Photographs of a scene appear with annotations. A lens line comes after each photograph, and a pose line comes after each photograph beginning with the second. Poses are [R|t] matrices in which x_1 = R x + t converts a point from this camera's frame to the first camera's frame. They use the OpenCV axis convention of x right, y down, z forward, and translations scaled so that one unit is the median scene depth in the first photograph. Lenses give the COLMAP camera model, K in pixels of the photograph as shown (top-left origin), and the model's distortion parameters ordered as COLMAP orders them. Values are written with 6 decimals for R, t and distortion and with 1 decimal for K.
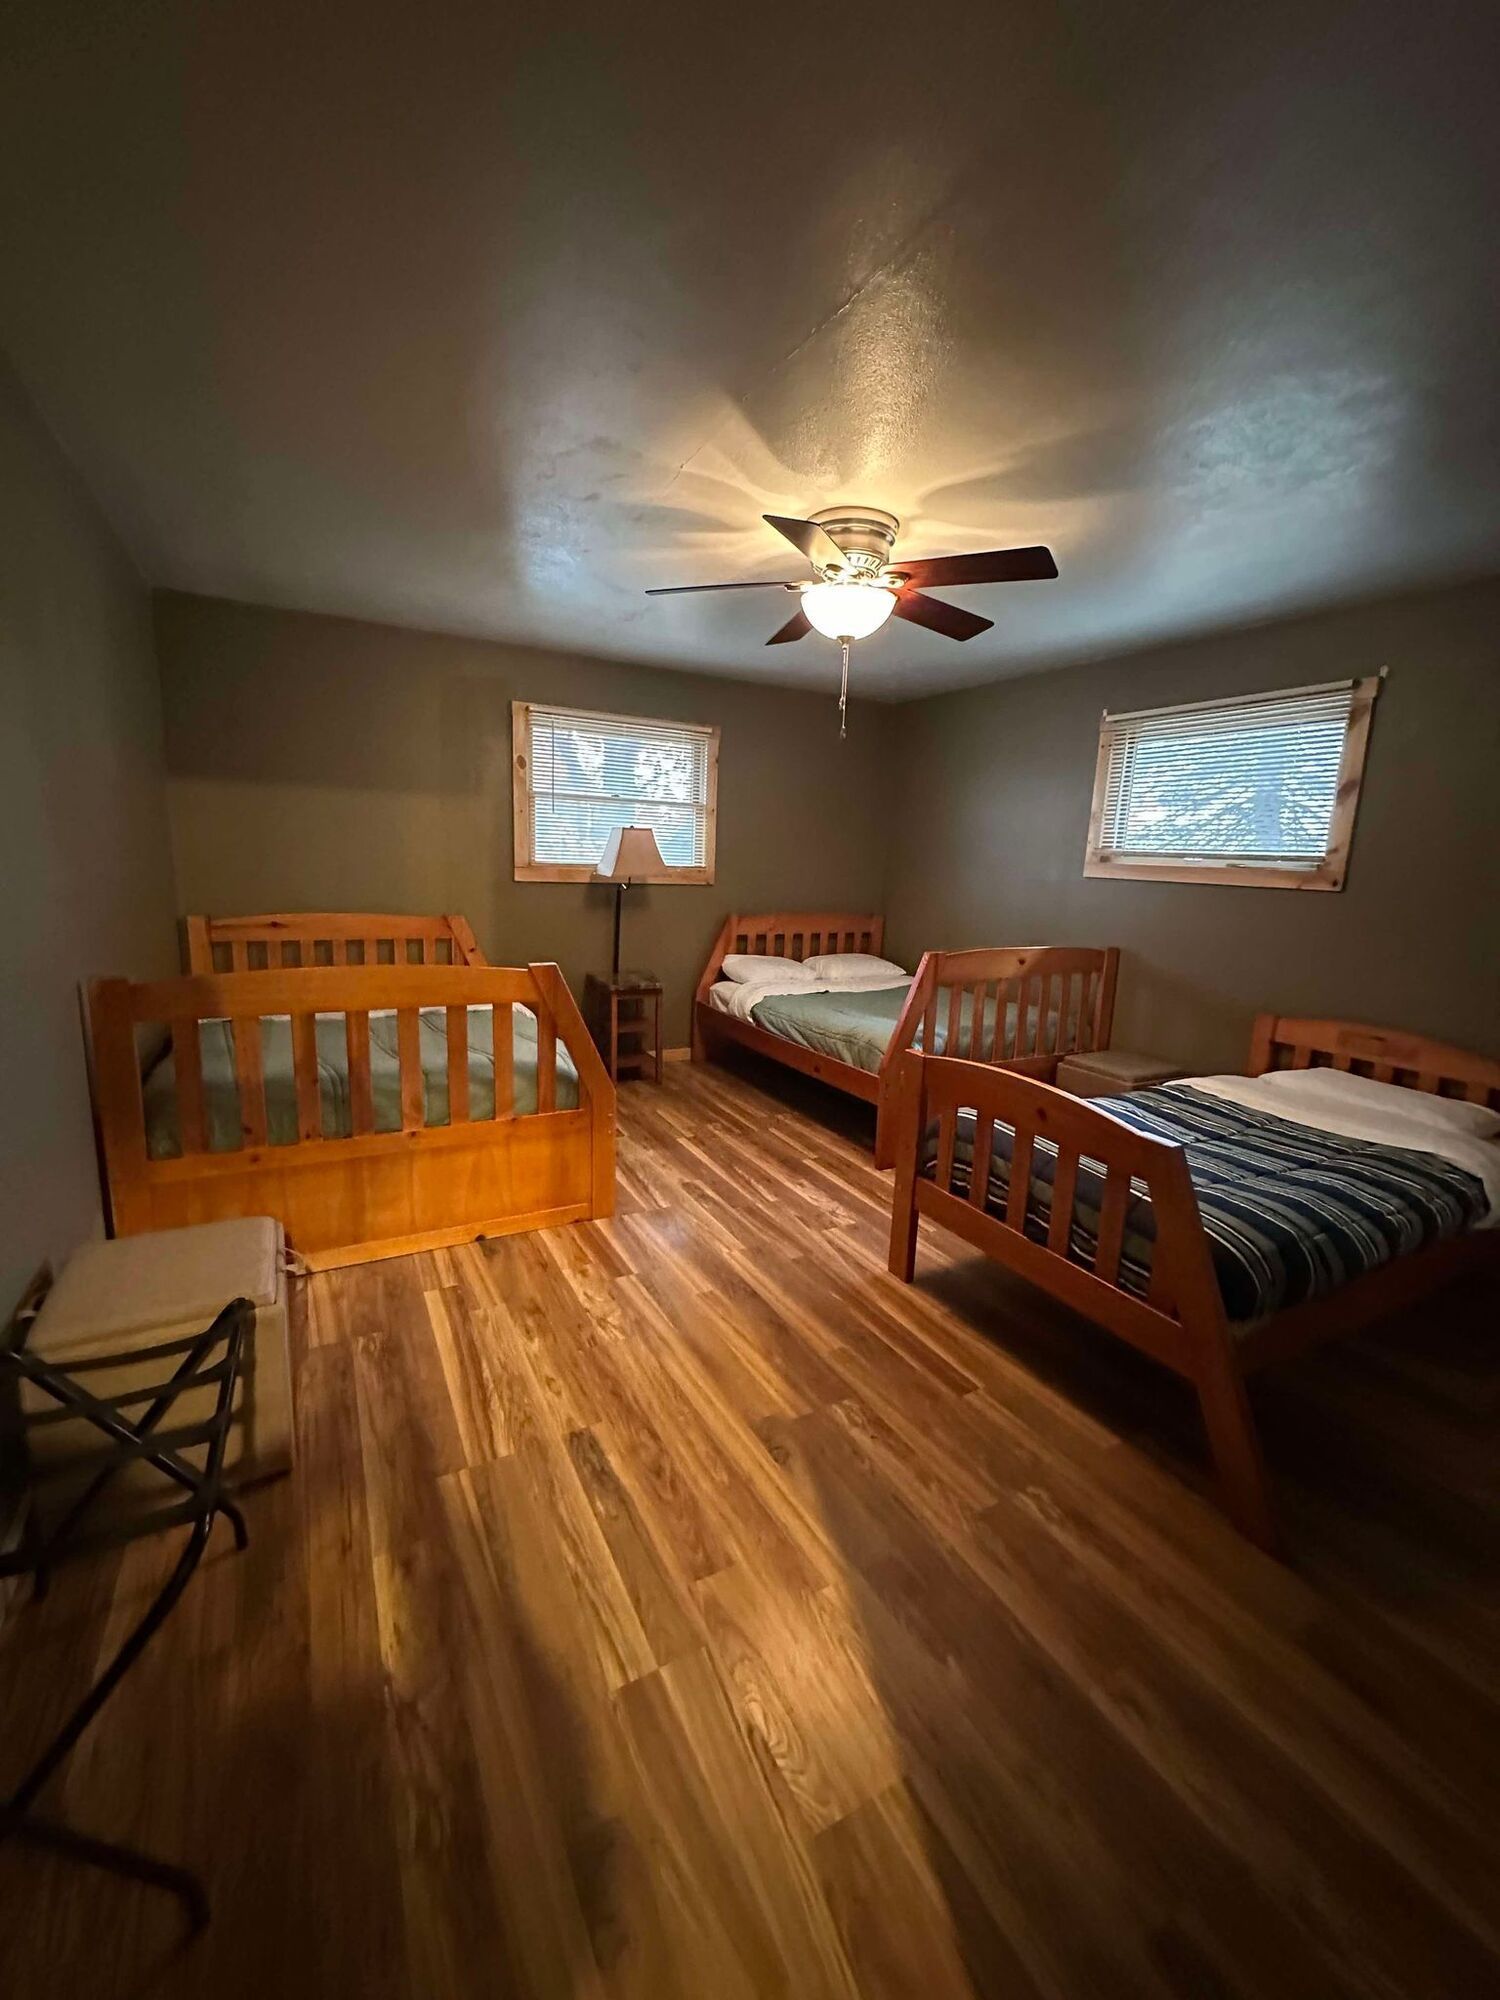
lens RADIAL K [[801.3, 0, 753.9], [0, 801.3, 998.0], [0, 0, 1]] dist [-0.003018, 0.000709]
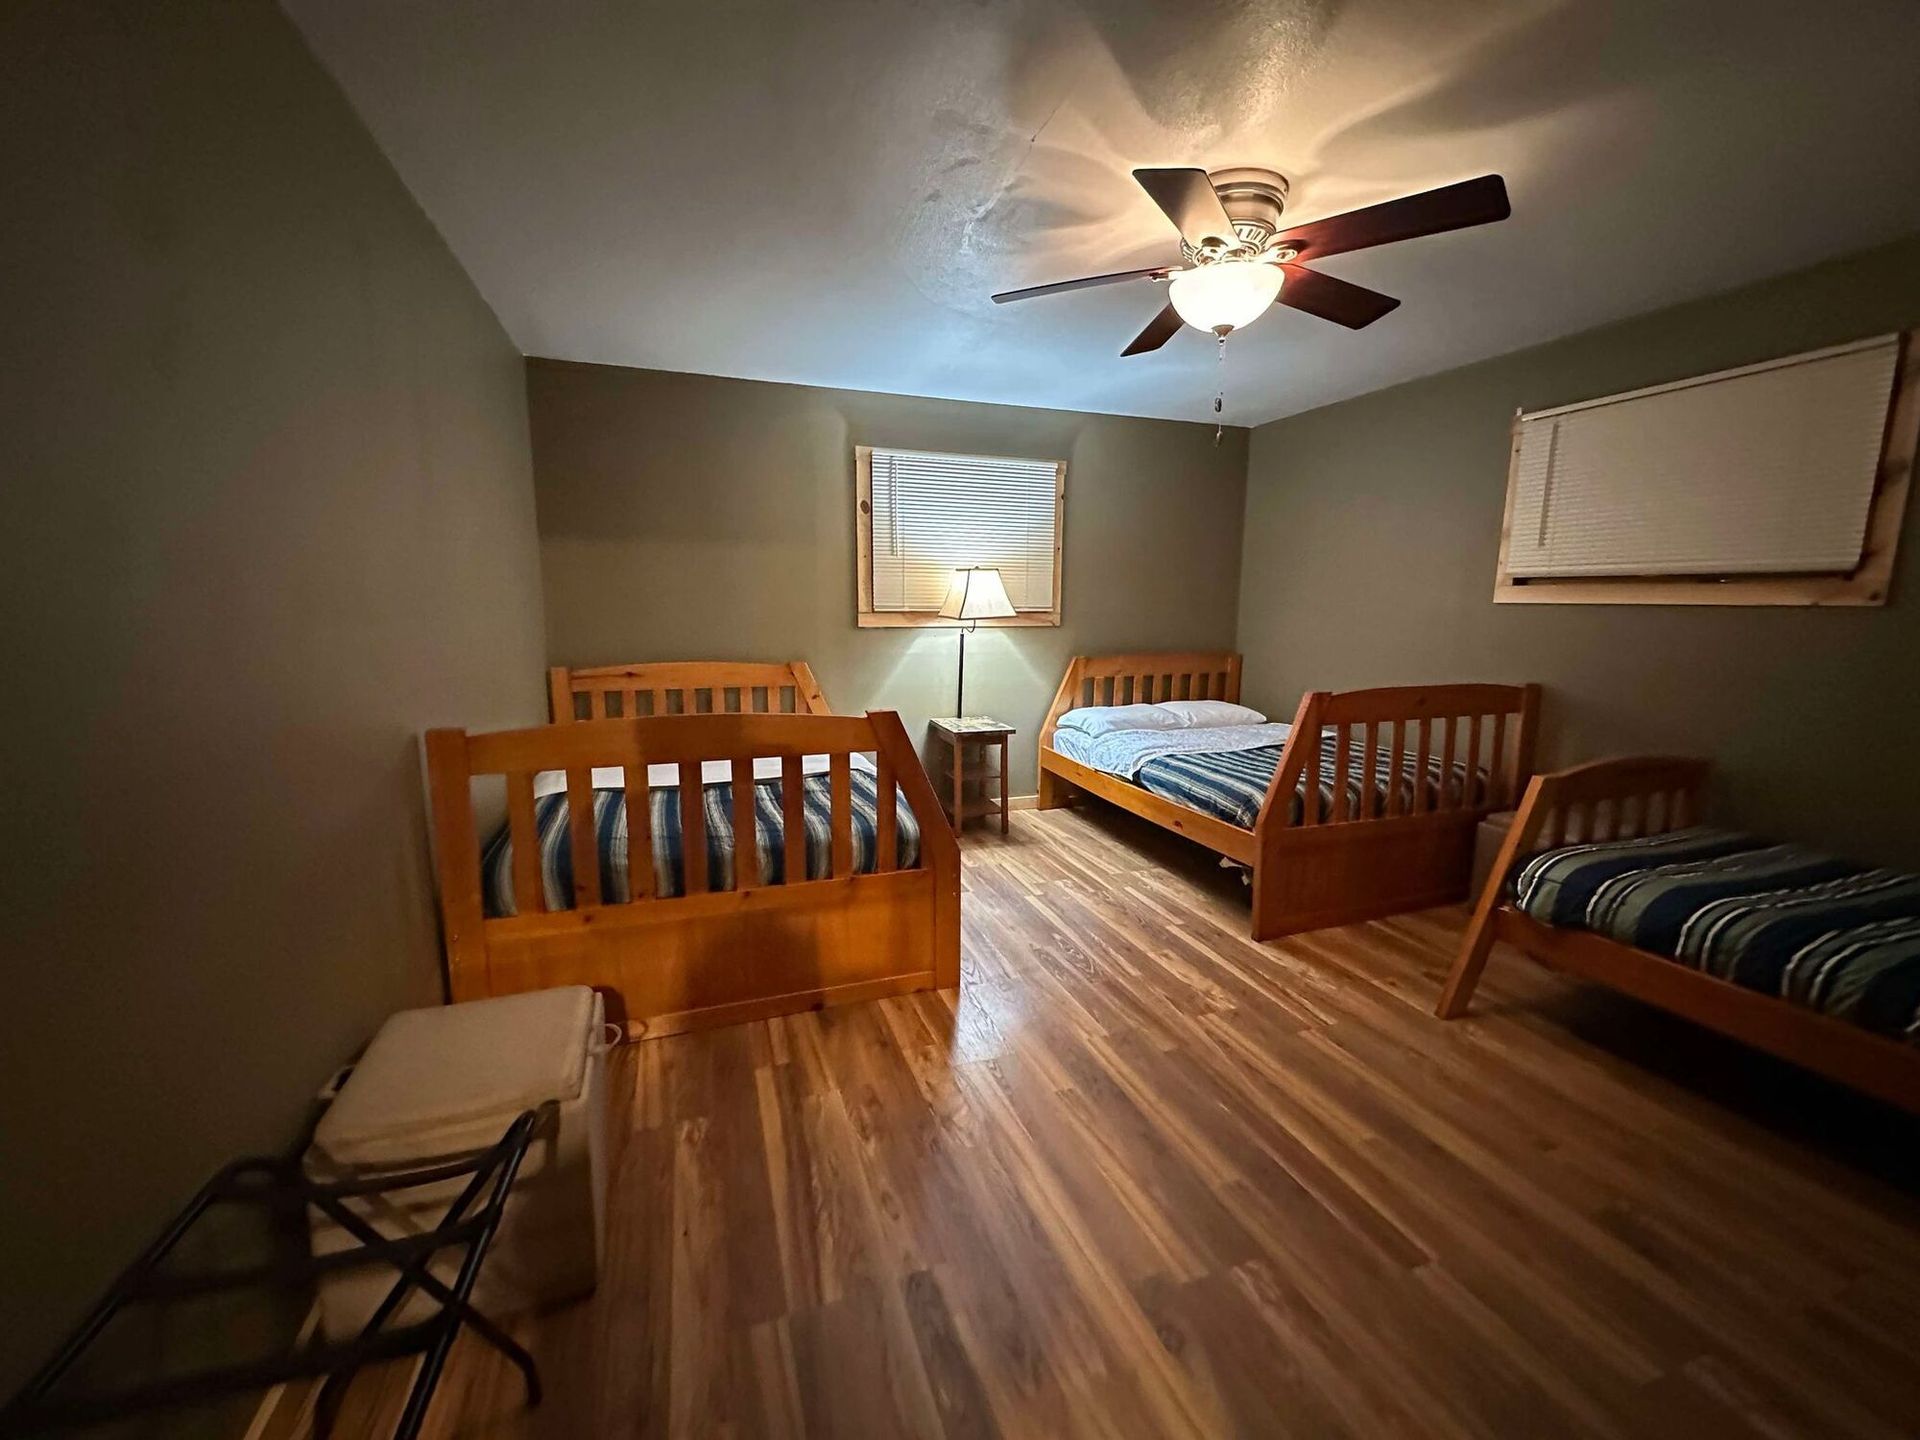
lens RADIAL K [[769.2, 0, 953.0], [0, 769.2, 720.2], [0, 0, 1]] dist [-0.003018, 0.000709]
pose [[0.984288, -0.007747, -0.176400, -0.028546], [0.002934, 0.999617, -0.027531, -0.007289], [0.176545, 0.026581, 0.983934, 0.150740]]
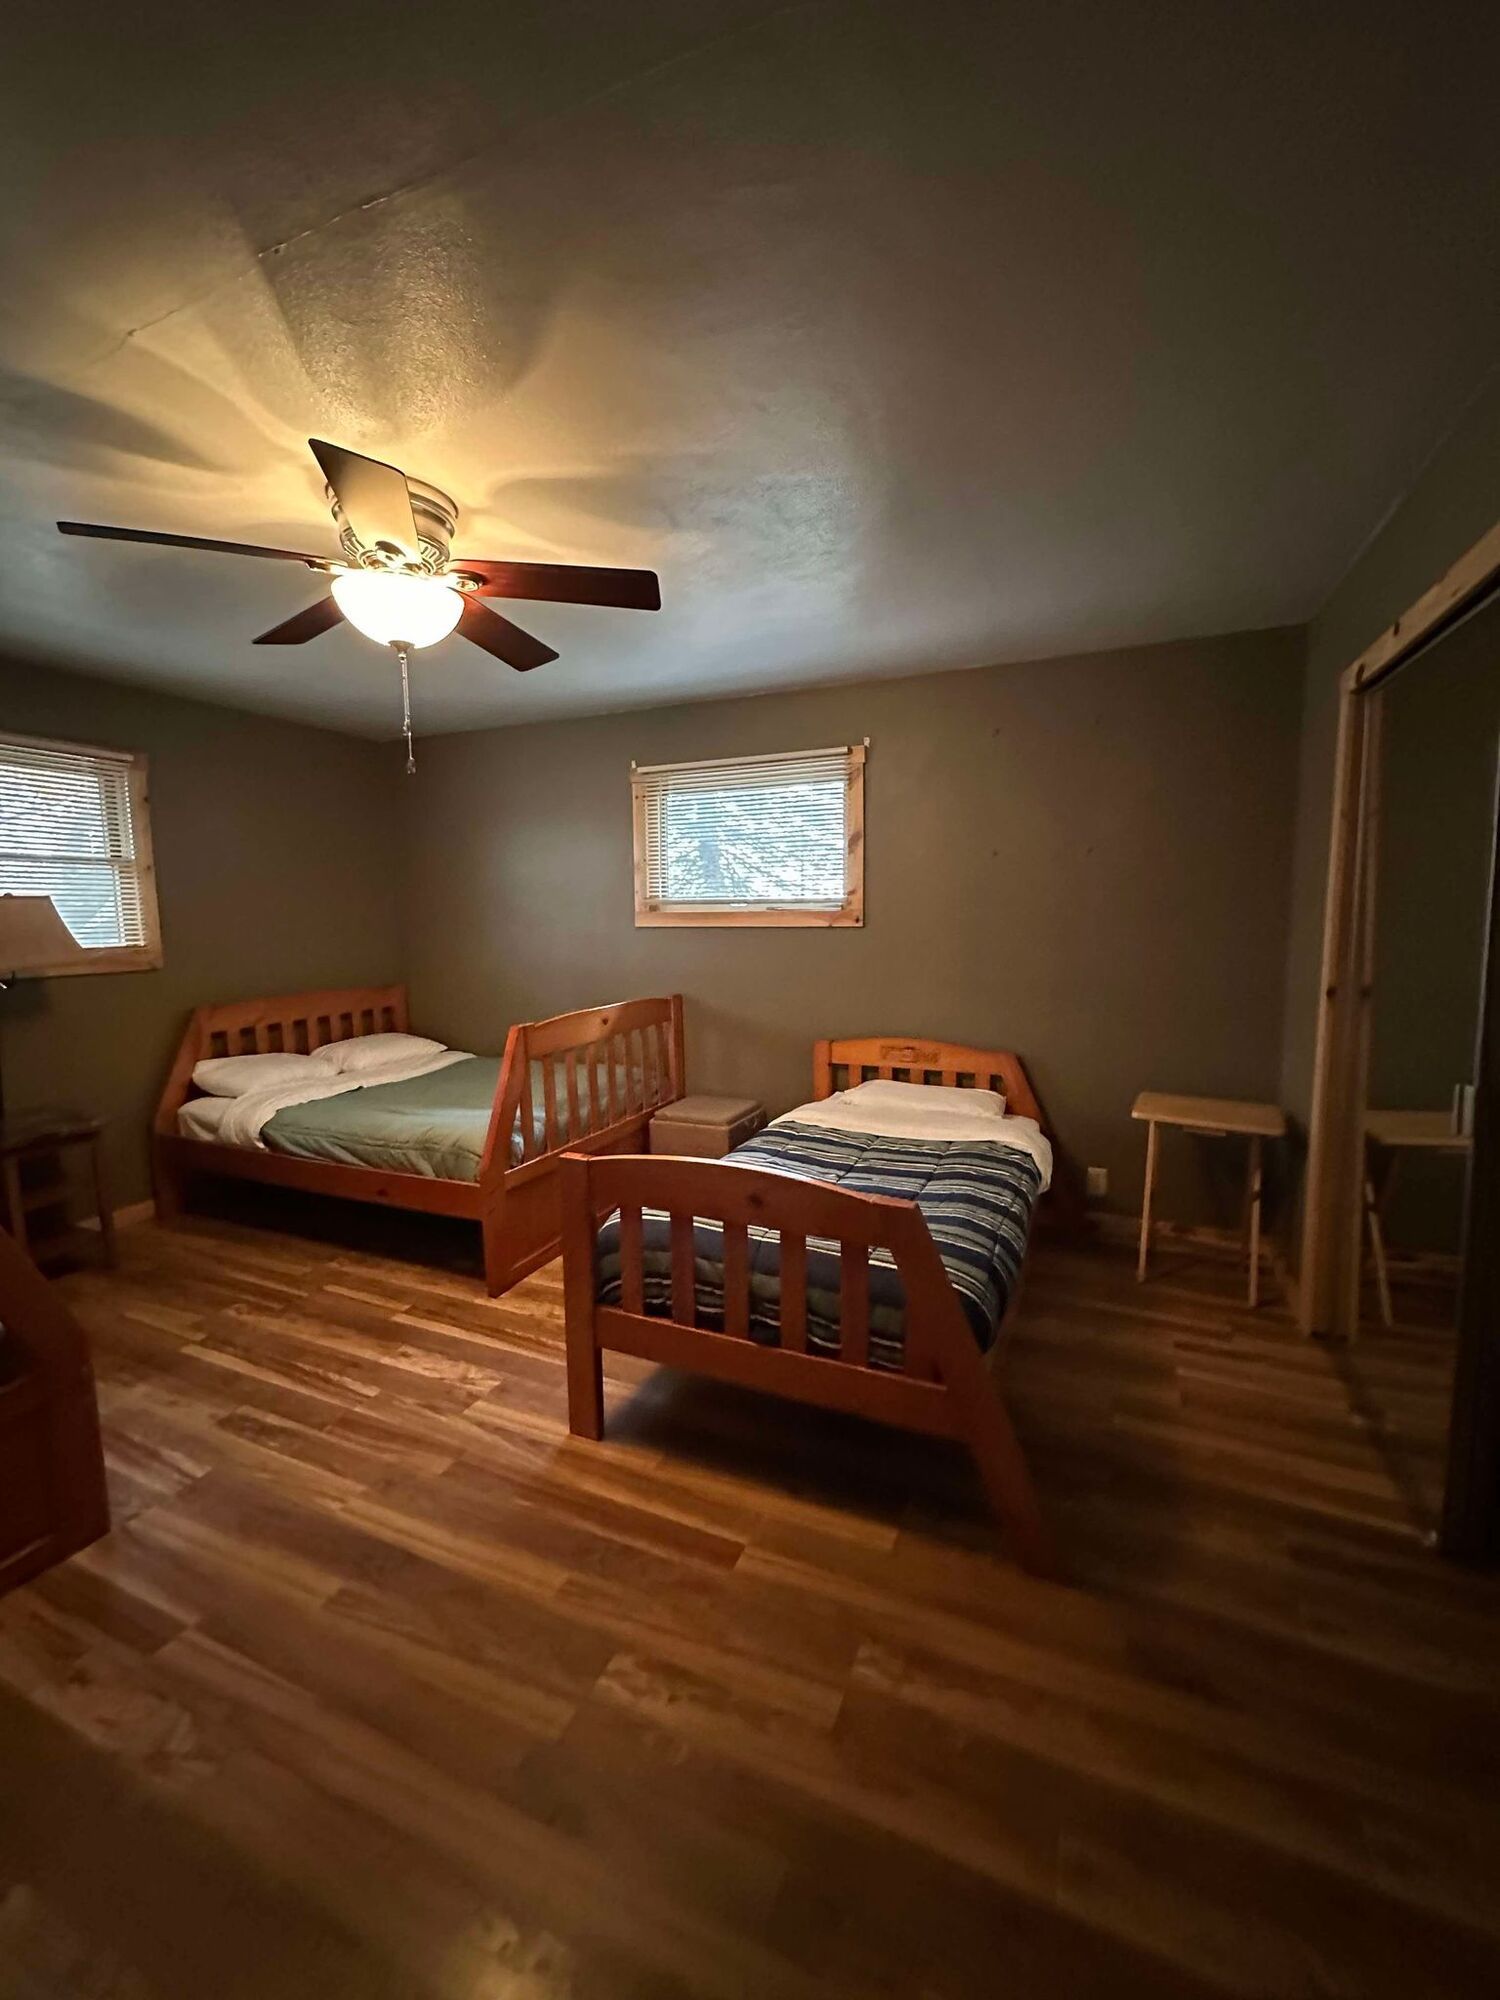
lens RADIAL K [[801.3, 0, 762.9], [0, 801.3, 999.8], [0, 0, 1]] dist [-0.003018, 0.000709]
pose [[0.794563, -0.117110, 0.595781, -0.109983], [0.151533, 0.988421, -0.007802, -0.054142], [-0.587969, 0.096480, 0.803109, 0.214060]]
